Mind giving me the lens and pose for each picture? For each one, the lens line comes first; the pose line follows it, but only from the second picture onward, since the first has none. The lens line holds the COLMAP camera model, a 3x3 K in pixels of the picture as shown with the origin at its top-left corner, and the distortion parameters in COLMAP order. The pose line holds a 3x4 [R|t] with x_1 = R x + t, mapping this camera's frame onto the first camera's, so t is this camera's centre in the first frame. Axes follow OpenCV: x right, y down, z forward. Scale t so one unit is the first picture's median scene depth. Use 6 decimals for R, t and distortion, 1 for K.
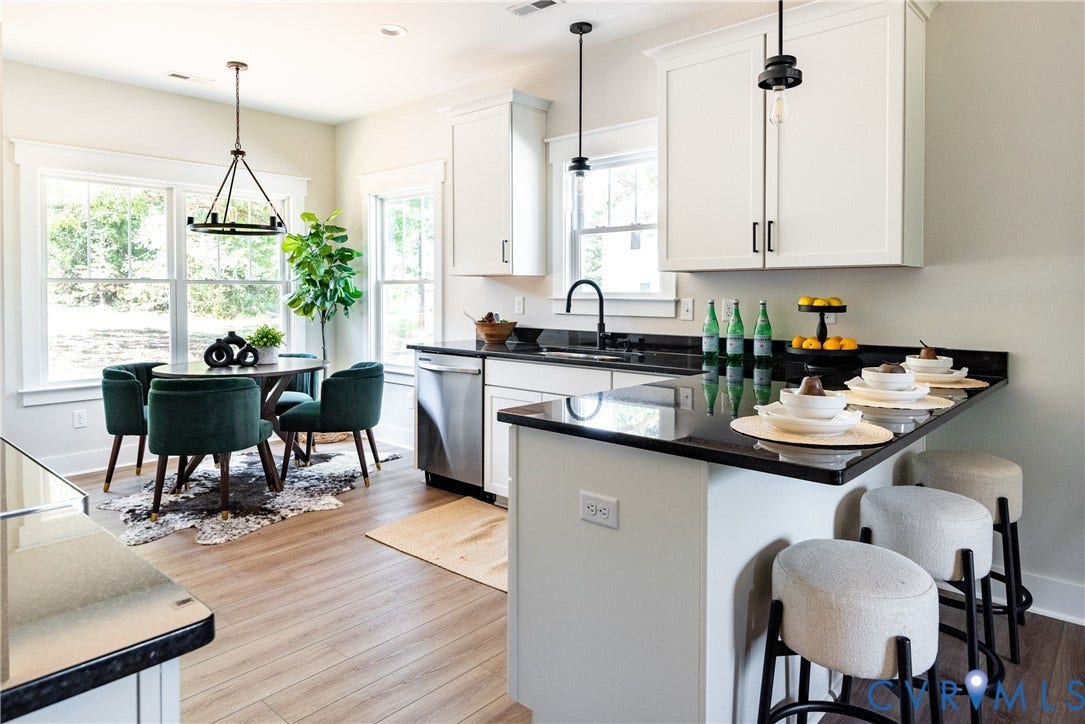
lens RADIAL K [[672.1, 0, 539.2], [0, 672.1, 331.1], [0, 0, 1]] dist [0.002673, -0.001569]
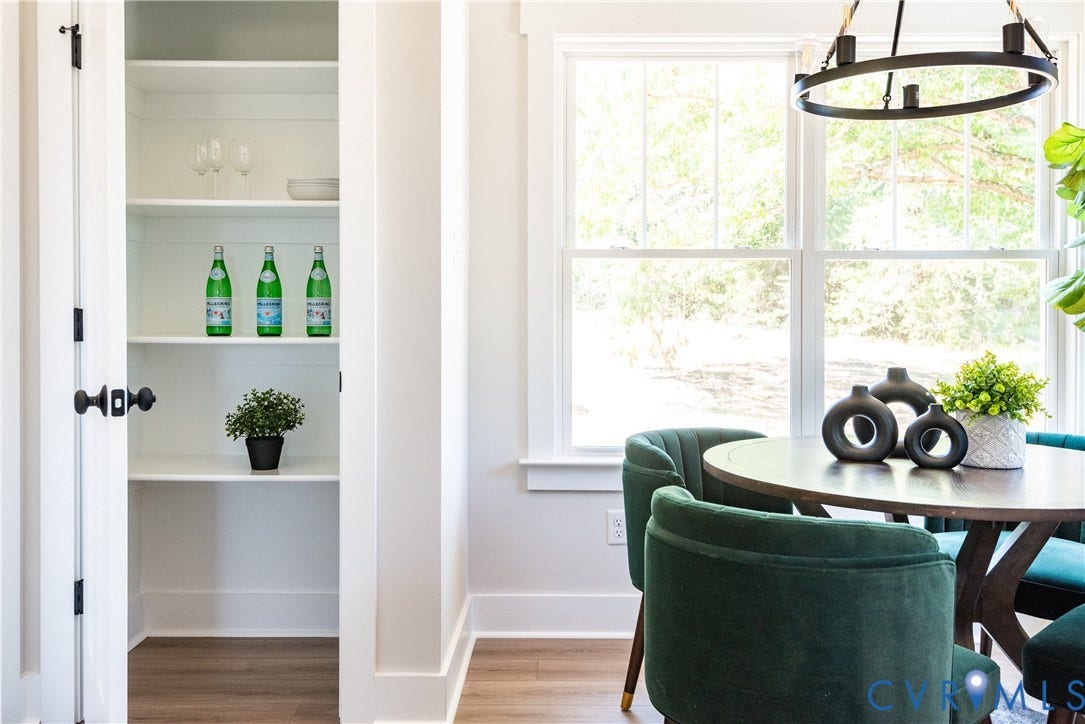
lens RADIAL K [[894.7, 0, 586.2], [0, 894.7, 290.8], [0, 0, 1]] dist [0.003086, 0.005366]
pose [[0.662006, -0.017526, -0.749293, -0.168378], [-0.048078, 0.996675, -0.065789, -0.001201], [0.747955, 0.079578, 0.658962, 0.458802]]
